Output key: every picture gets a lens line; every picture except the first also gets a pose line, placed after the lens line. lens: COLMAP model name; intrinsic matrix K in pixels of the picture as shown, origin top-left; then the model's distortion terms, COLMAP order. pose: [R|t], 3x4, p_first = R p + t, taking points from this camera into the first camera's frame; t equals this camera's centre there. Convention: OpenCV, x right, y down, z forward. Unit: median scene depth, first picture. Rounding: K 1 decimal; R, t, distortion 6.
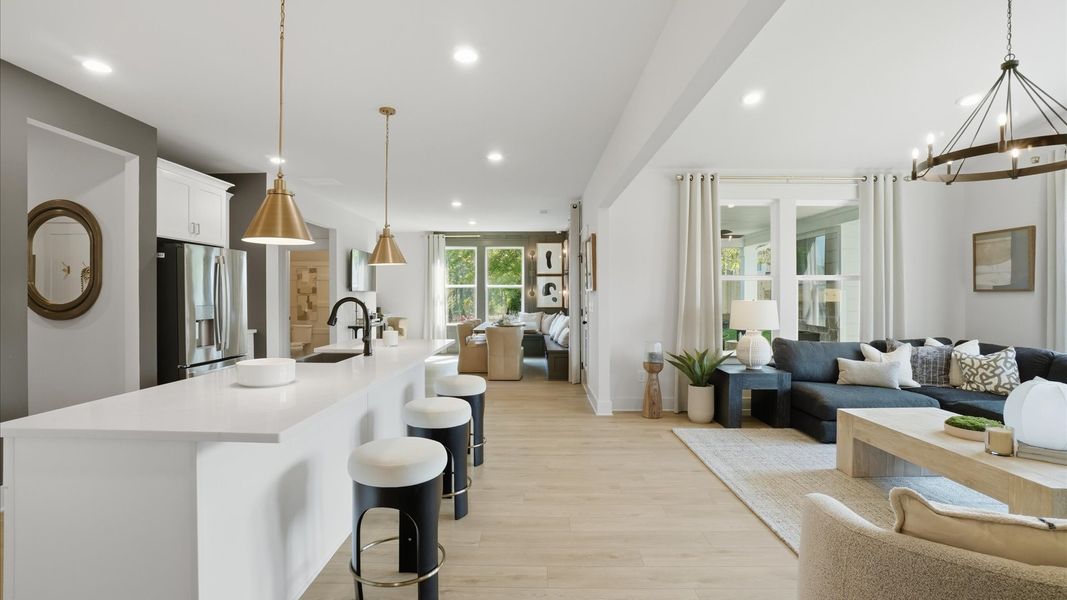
lens RADIAL K [[504.9, 0, 513.8], [0, 504.9, 302.1], [0, 0, 1]] dist [-0.038423, 0.011801]
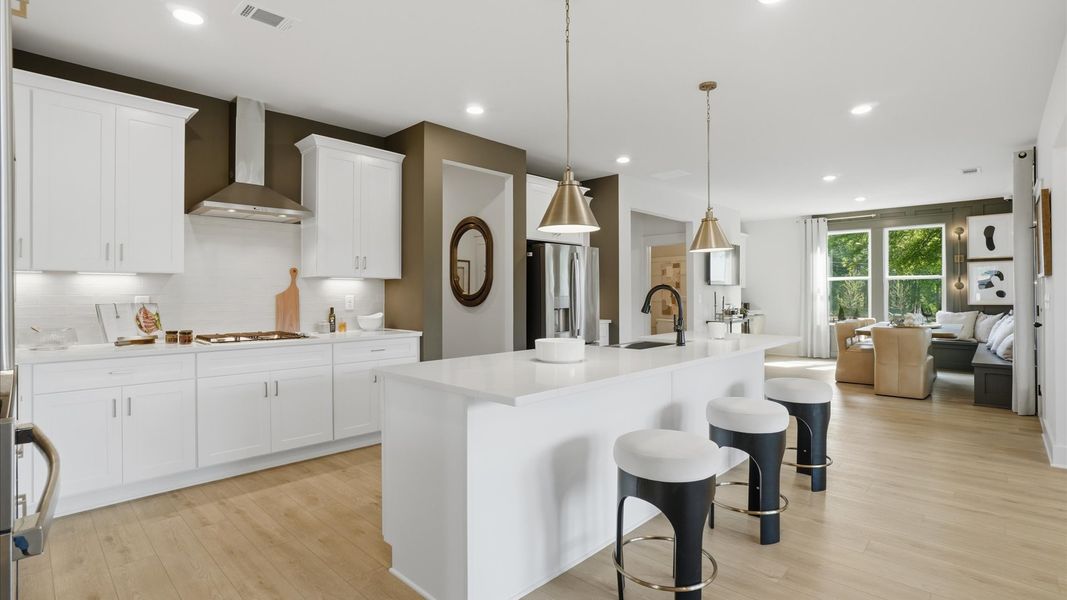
lens RADIAL K [[504.9, 0, 515.3], [0, 504.9, 296.6], [0, 0, 1]] dist [-0.038423, 0.011801]
pose [[0.733604, 0.001665, -0.679575, 0.103288], [-0.008137, 0.999947, -0.006335, 0.017573], [0.679528, 0.010177, 0.733579, 0.068908]]
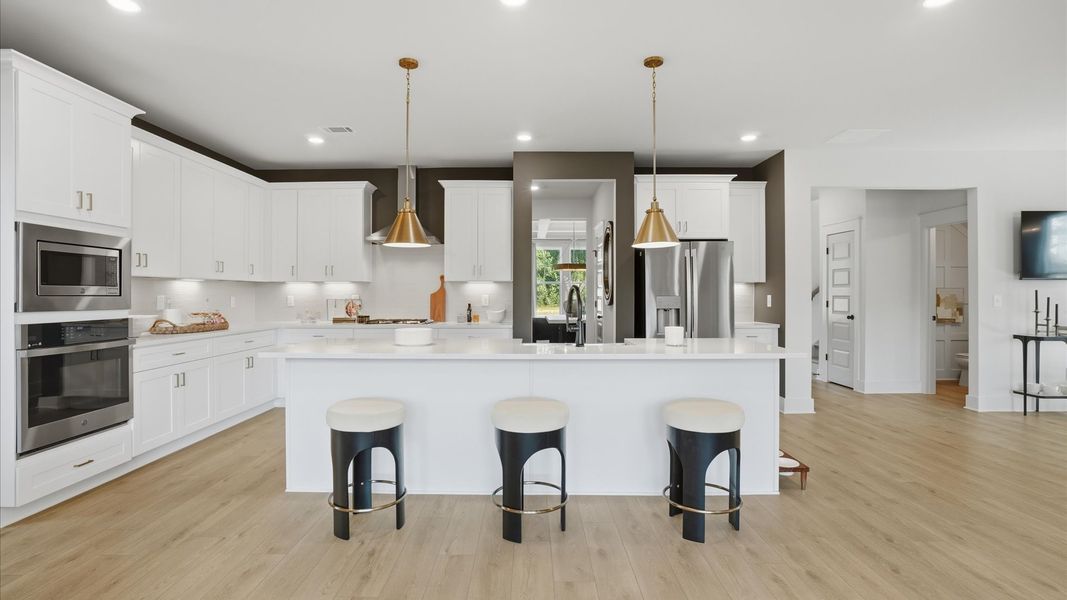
lens RADIAL K [[504.9, 0, 524.7], [0, 504.9, 291.7], [0, 0, 1]] dist [-0.038423, 0.011801]
pose [[0.016998, -0.004573, -0.999845, 0.512492], [-0.013548, 0.999897, -0.004804, 0.008457], [0.999764, 0.013627, 0.016934, 0.689277]]
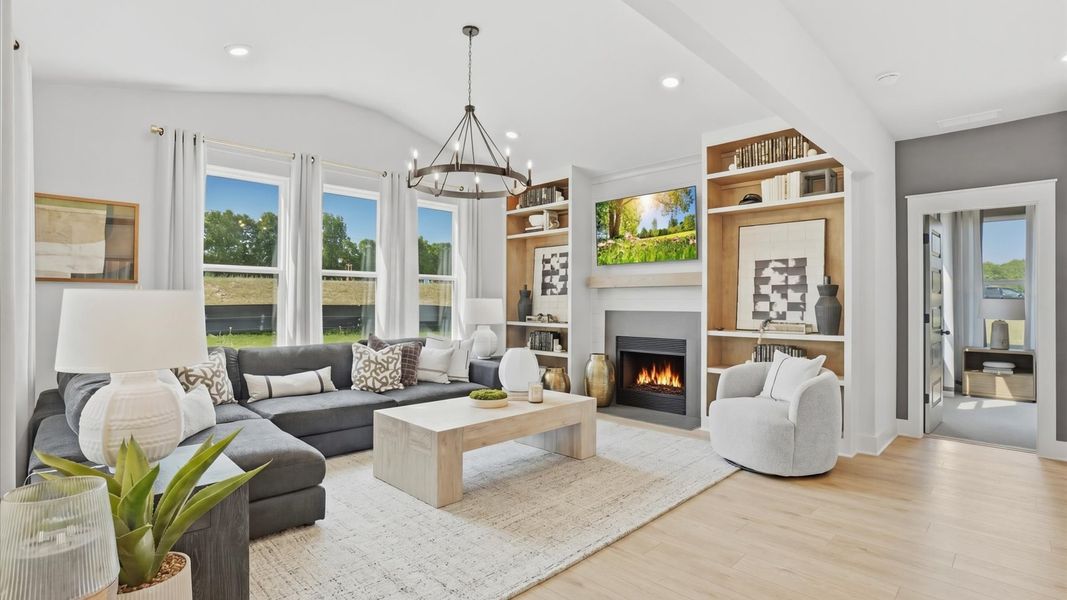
lens RADIAL K [[504.9, 0, 528.2], [0, 504.9, 298.1], [0, 0, 1]] dist [-0.038423, 0.011801]
pose [[-0.723571, 0.001194, 0.690249, 0.004334], [0.005030, 0.999981, 0.003544, 0.004161], [-0.690232, 0.006036, -0.723563, 1.253058]]
